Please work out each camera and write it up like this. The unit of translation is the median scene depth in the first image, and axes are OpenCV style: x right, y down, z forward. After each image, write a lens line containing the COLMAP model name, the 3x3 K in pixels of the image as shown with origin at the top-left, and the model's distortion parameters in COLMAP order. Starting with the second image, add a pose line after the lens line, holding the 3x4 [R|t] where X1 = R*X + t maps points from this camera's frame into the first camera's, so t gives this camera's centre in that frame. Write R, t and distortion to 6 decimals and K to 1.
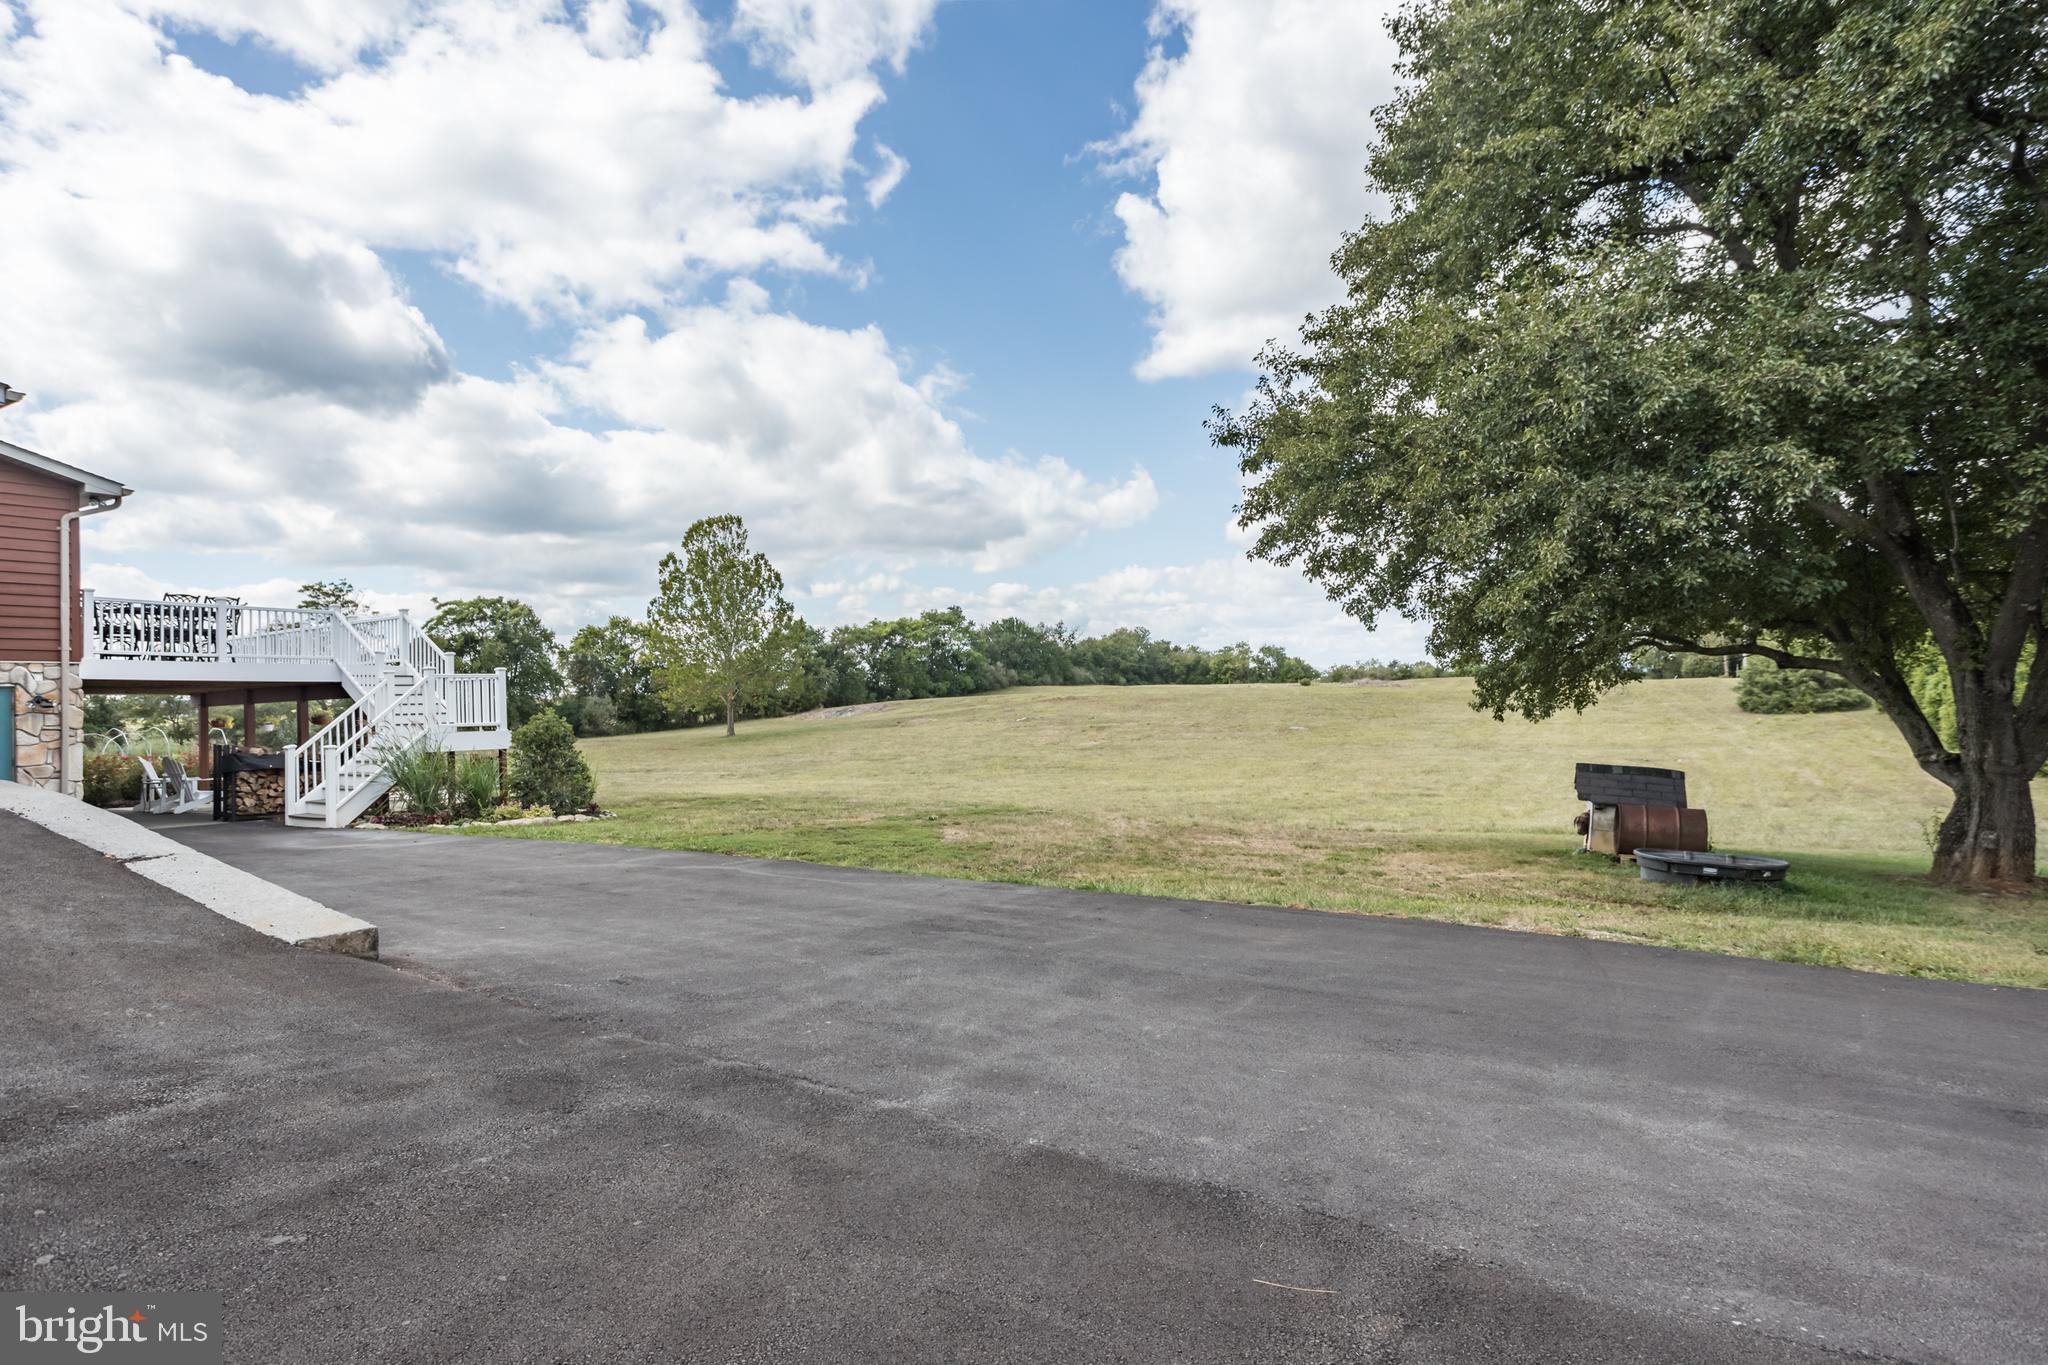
lens RADIAL K [[1174.8, 0, 1024.0], [0, 1174.8, 682.5], [0, 0, 1]] dist [-0.022388, 0.024407]
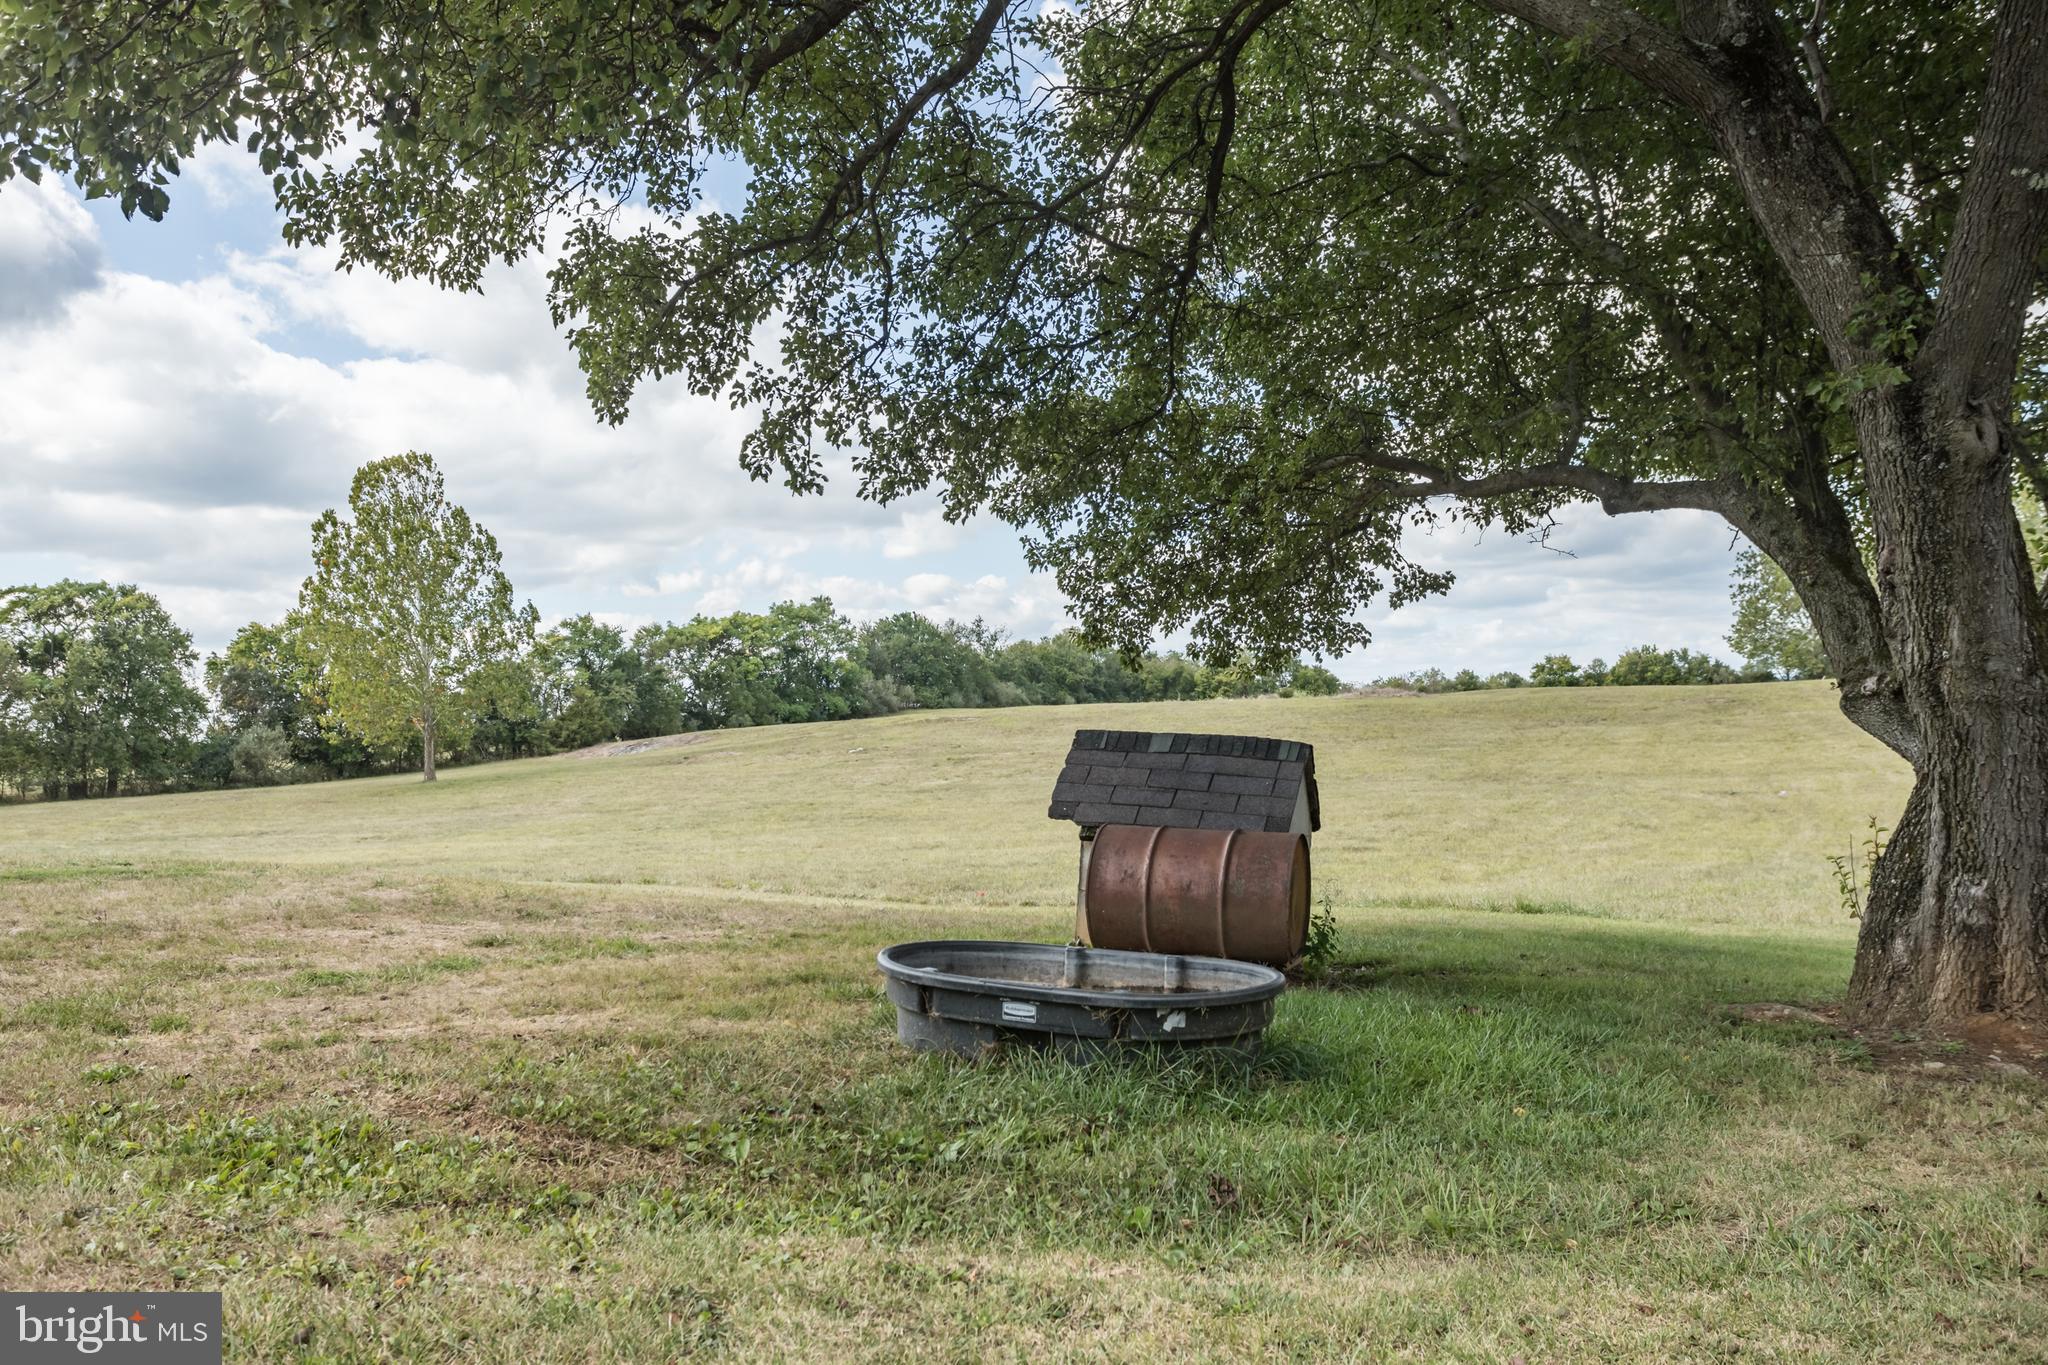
lens RADIAL K [[1613.6, 0, 1024.0], [0, 1613.6, 682.5], [0, 0, 1]] dist [0.004656, 0.002327]
pose [[0.999586, -0.011058, 0.026548, 0.065886], [0.011531, 0.999777, -0.017716, 0.009313], [-0.026346, 0.018015, 0.999491, 0.065381]]
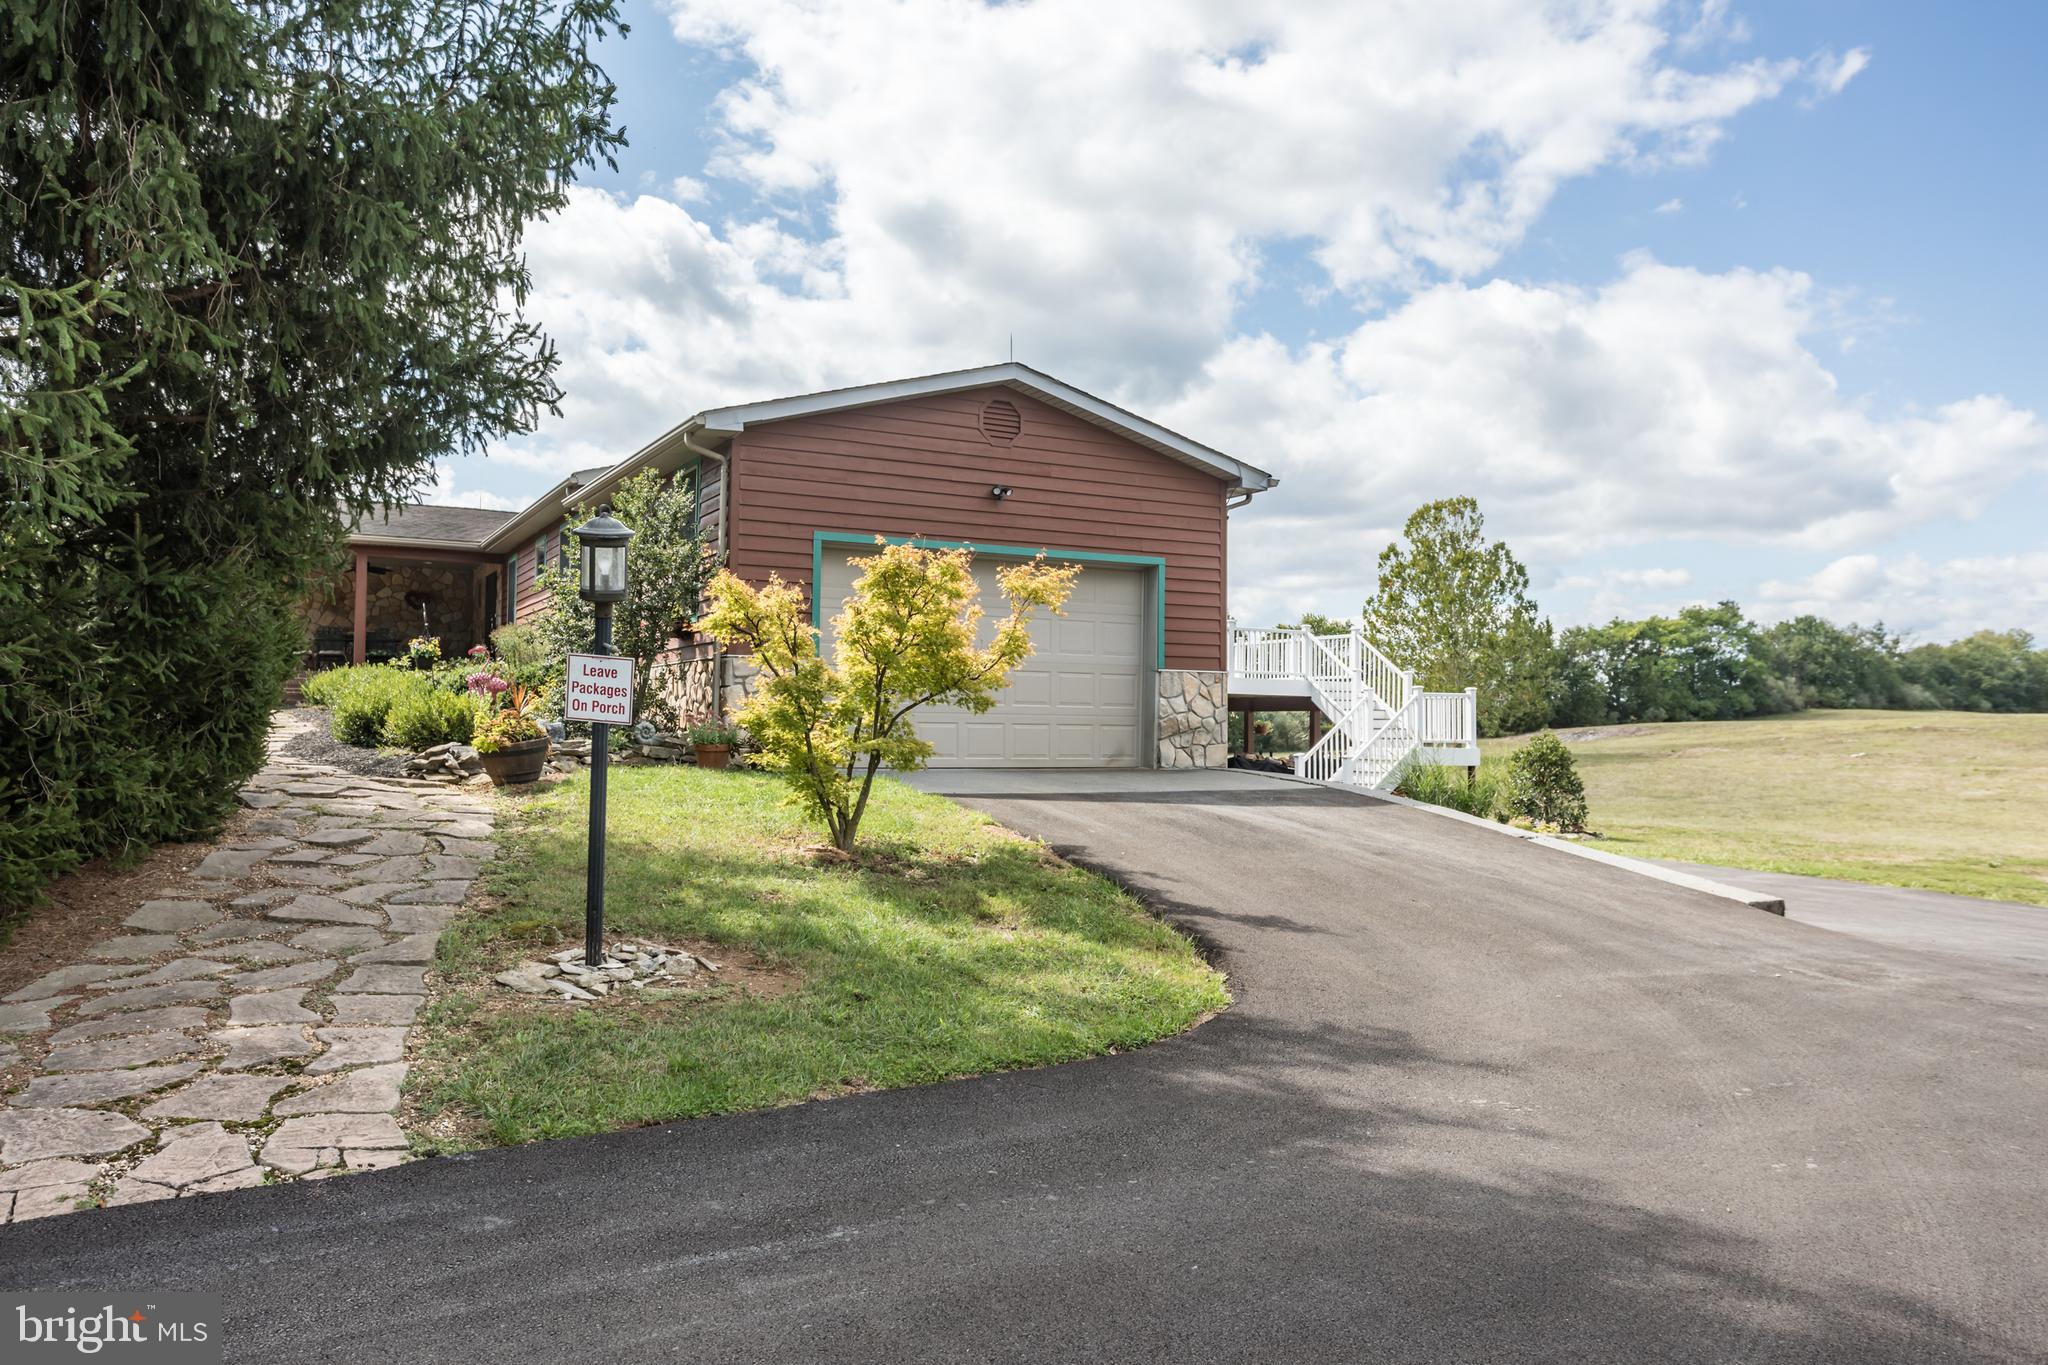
lens RADIAL K [[1437.8, 0, 1024.0], [0, 1437.8, 682.5], [0, 0, 1]] dist [0.001438, 0.003564]
pose [[0.882176, 0.022884, -0.470364, -0.039354], [-0.025815, 0.999667, 0.000219, -0.001468], [0.470212, 0.011949, 0.882472, -0.063342]]
